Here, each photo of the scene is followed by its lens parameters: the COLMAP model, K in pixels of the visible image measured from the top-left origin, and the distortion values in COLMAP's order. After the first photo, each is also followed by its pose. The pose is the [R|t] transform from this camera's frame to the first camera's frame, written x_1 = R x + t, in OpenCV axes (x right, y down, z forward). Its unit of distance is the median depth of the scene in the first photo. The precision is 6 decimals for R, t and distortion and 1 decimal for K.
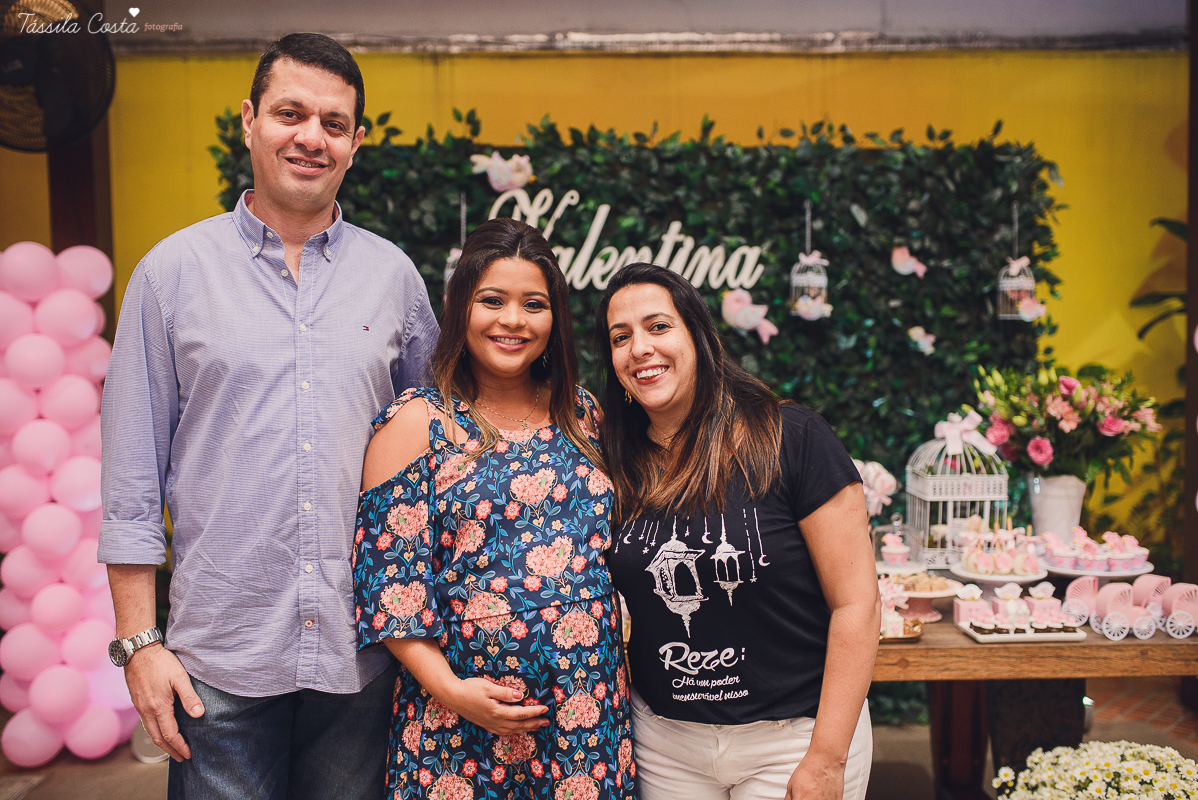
lens RADIAL K [[1155.7, 0, 596.4], [0, 1155.7, 400.4], [0, 0, 1]] dist [-0.065903, 0.104262]
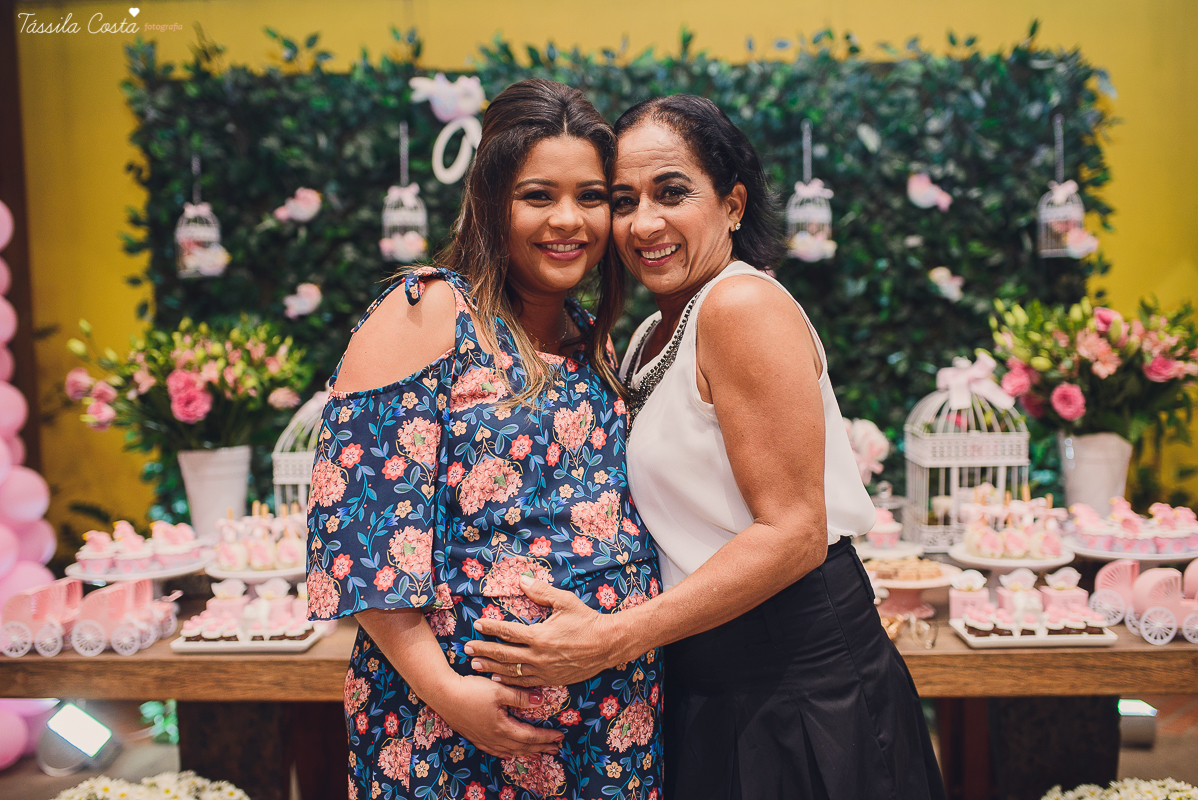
lens RADIAL K [[1155.7, 0, 596.4], [0, 1155.7, 400.4], [0, 0, 1]] dist [-0.065903, 0.104262]
pose [[0.997374, -0.013366, -0.071178, 0.086582], [0.014025, 0.999863, 0.008766, 0.022972], [0.071051, -0.009741, 0.997425, 0.138672]]
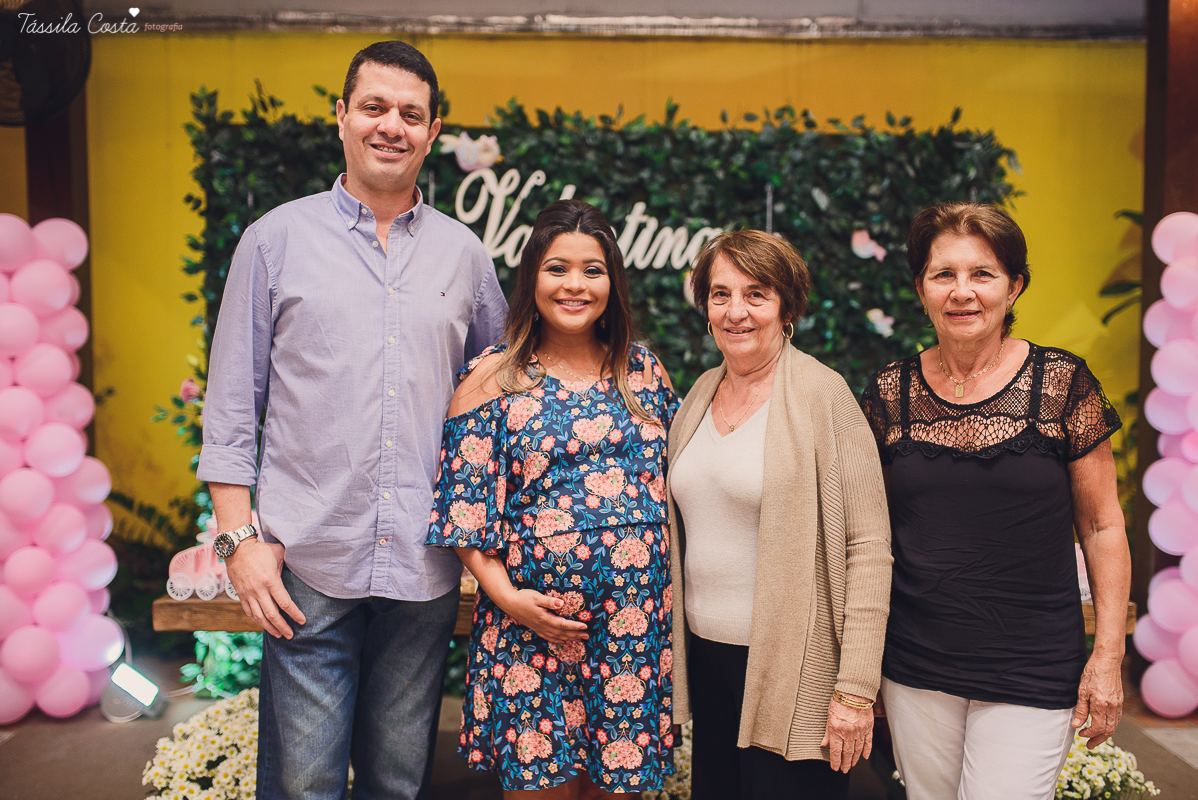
lens RADIAL K [[1195.9, 0, 607.6], [0, 1195.9, 399.9], [0, 0, 1]] dist [-0.065243, 0.109041]
pose [[0.999906, 0.013403, 0.002842, 0.039614], [-0.013421, 0.999890, 0.006363, 0.013487], [-0.002757, -0.006401, 0.999976, -0.059593]]
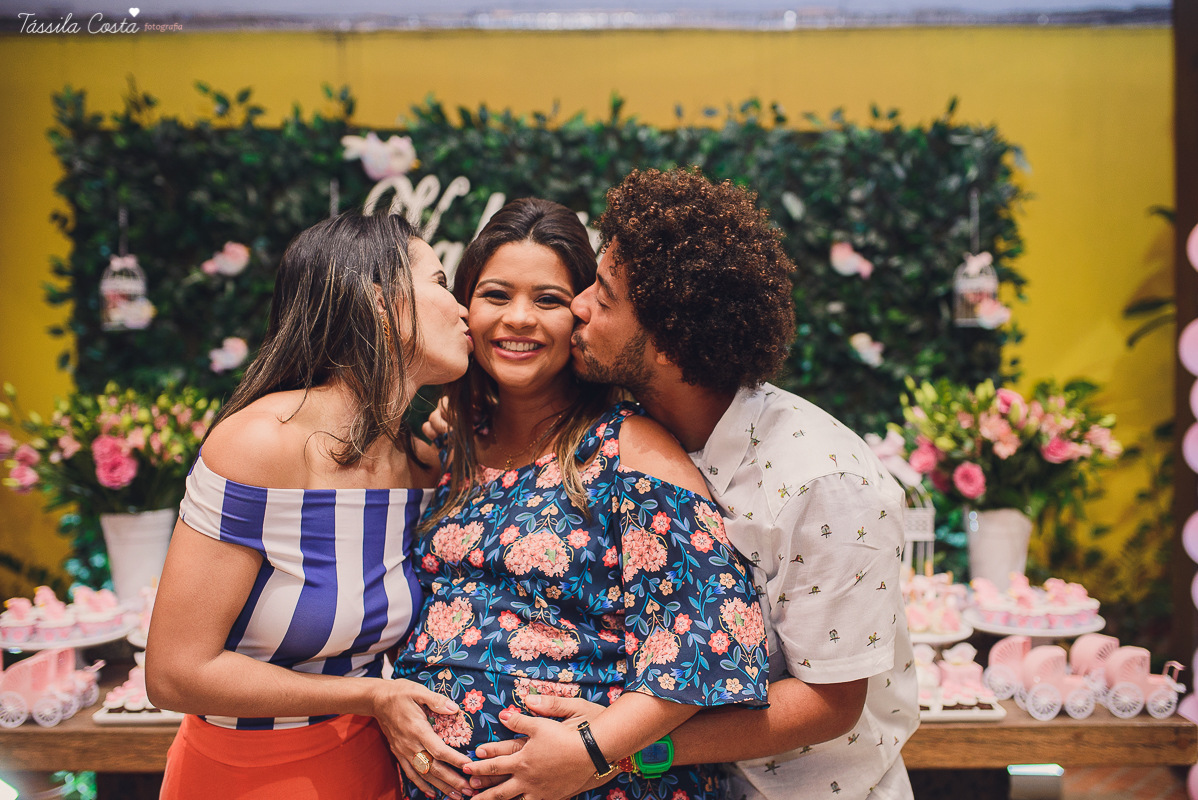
lens RADIAL K [[1192.5, 0, 596.3], [0, 1192.5, 399.5], [0, 0, 1]] dist [-0.060362, 0.084638]
pose [[0.999889, 0.001219, -0.014827, 0.094192], [-0.001464, 0.999863, -0.016511, 0.000309], [0.014804, 0.016531, 0.999754, 0.103115]]
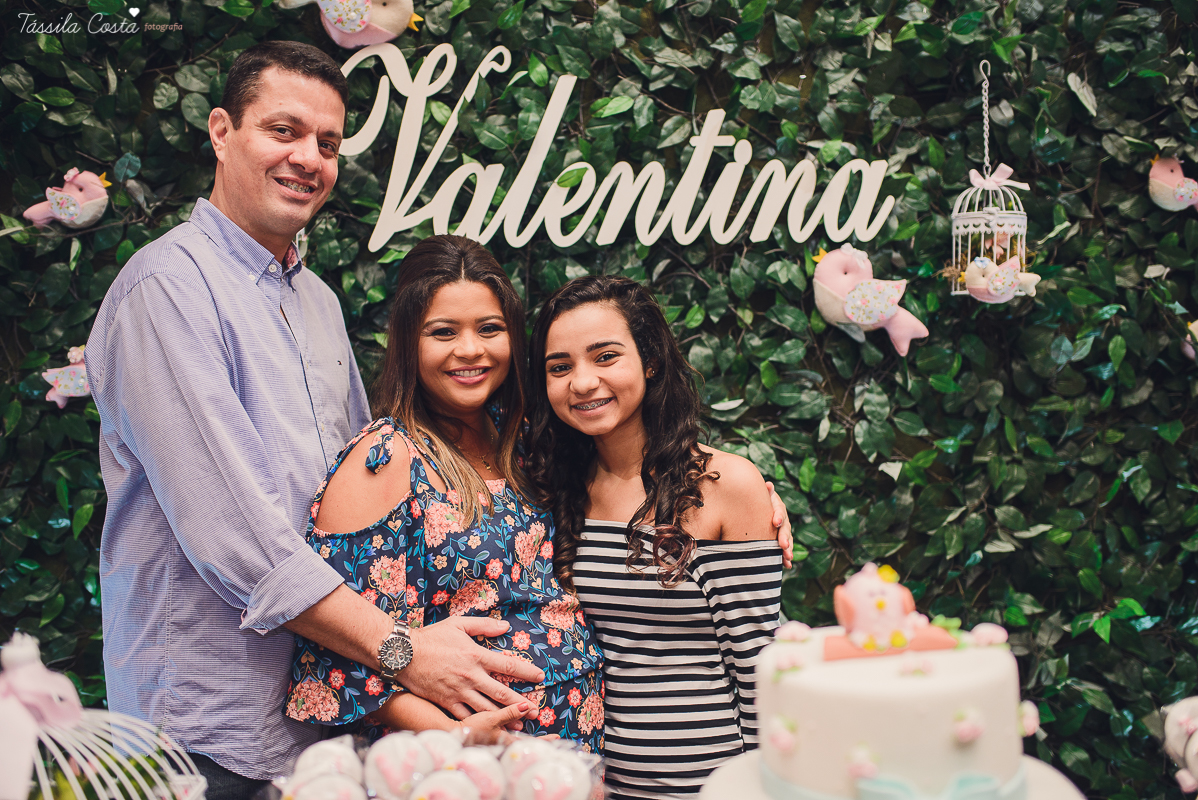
lens RADIAL K [[1148.4, 0, 611.9], [0, 1148.4, 404.3], [0, 0, 1]] dist [-0.061866, 0.091203]
pose [[0.999760, -0.019168, 0.010577, 0.017887], [0.019409, 0.999543, -0.023163, -0.020457], [-0.010128, 0.023363, 0.999676, 0.523655]]
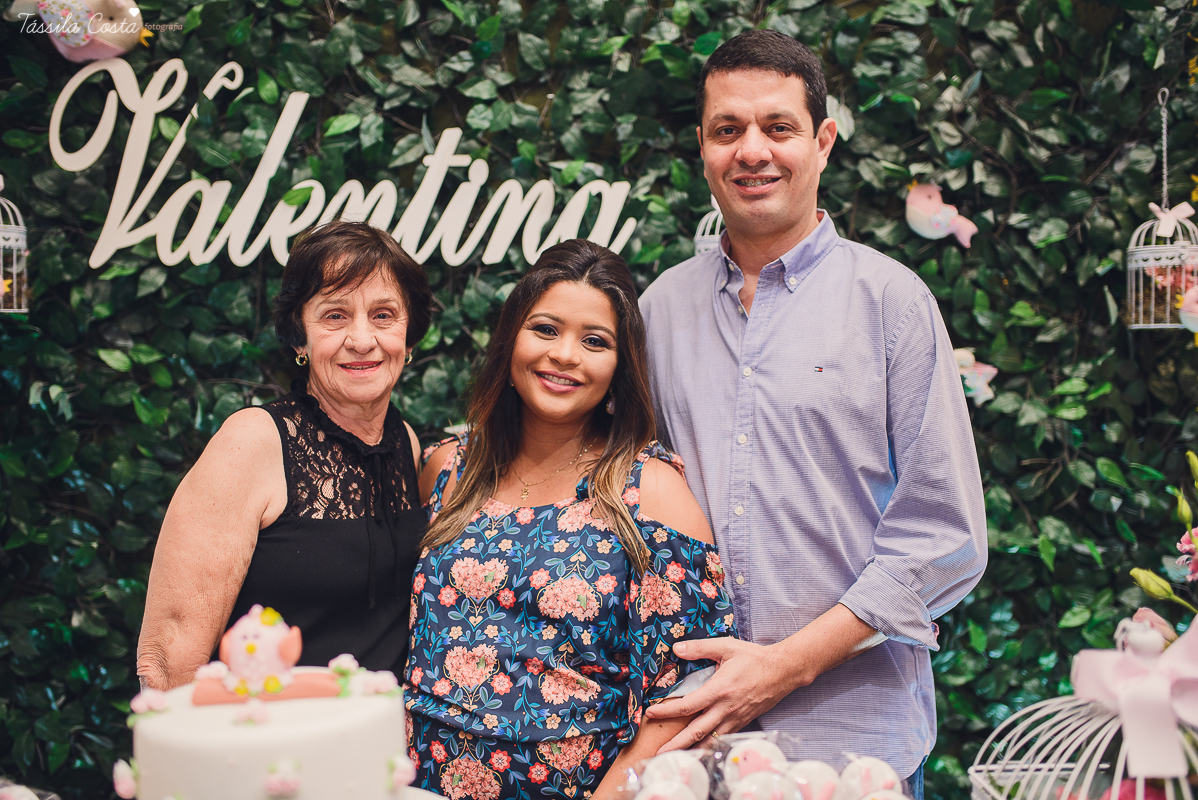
lens RADIAL K [[1155.7, 0, 596.4], [0, 1155.7, 400.4], [0, 0, 1]] dist [-0.065903, 0.104262]
pose [[0.999998, 0.000282, -0.002162, 0.129680], [-0.000355, 0.999429, -0.033786, -0.025873], [0.002151, 0.033786, 0.999427, 0.527753]]
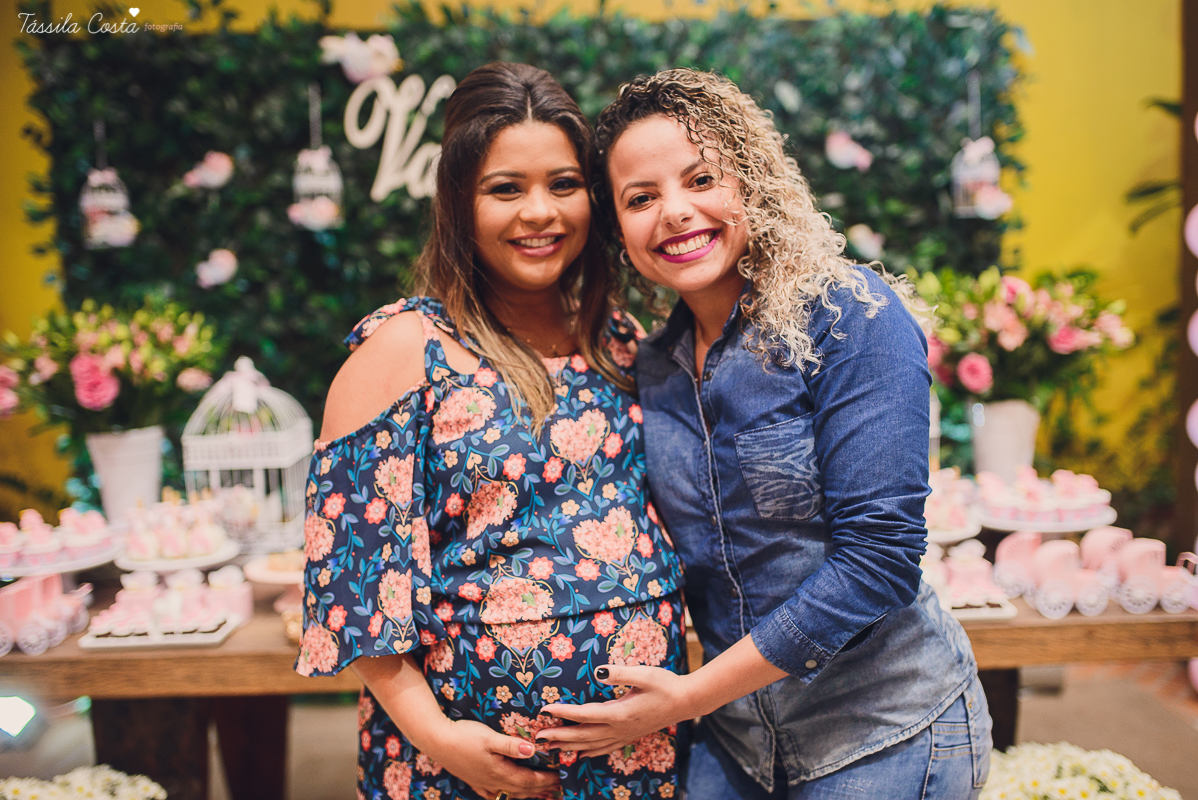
lens RADIAL K [[1155.7, 0, 596.4], [0, 1155.7, 400.4], [0, 0, 1]] dist [-0.065903, 0.104262]
pose [[0.999378, -0.028436, -0.020862, 0.100328], [0.029762, 0.997356, 0.066292, 0.001635], [0.018922, -0.066871, 0.997582, 0.141218]]
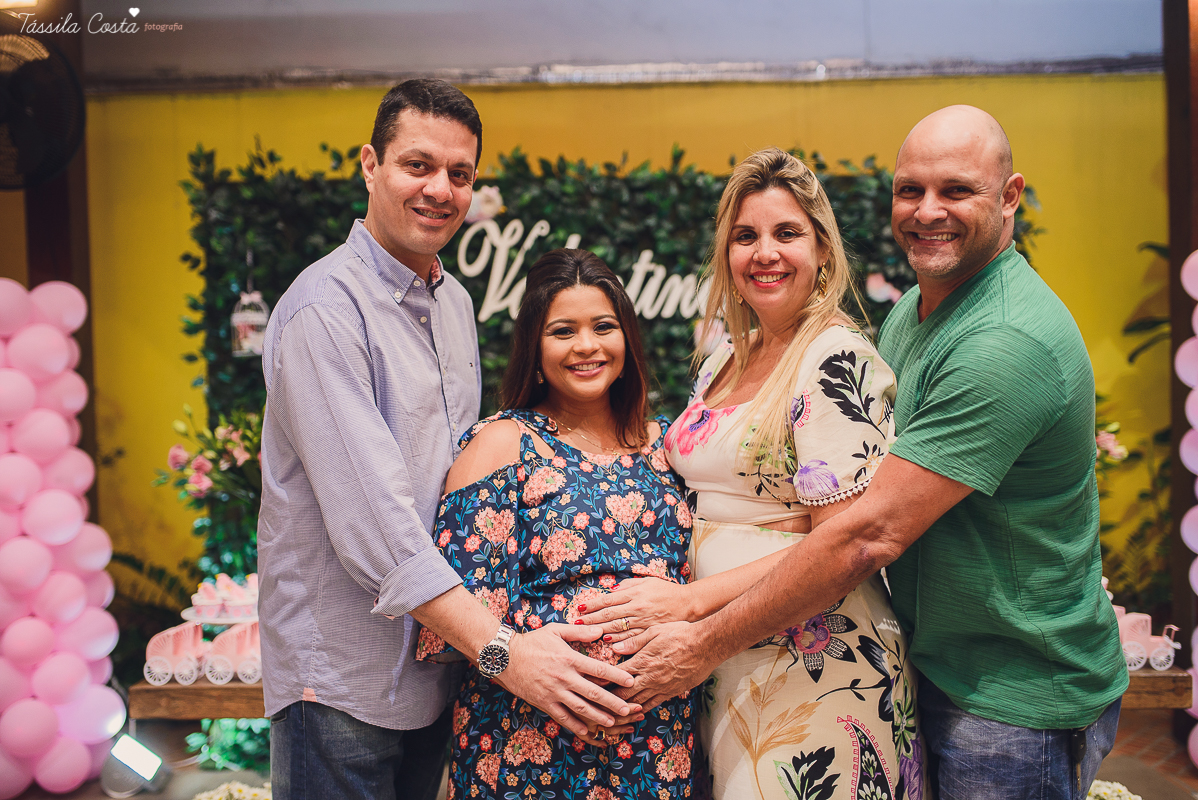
lens RADIAL K [[1155.7, 0, 596.4], [0, 1155.7, 400.4], [0, 0, 1]] dist [-0.065903, 0.104262]
pose [[0.999591, -0.008078, -0.027449, 0.051680], [0.007310, 0.999582, -0.027958, 0.001746], [0.027663, 0.027746, 0.999232, 0.005957]]
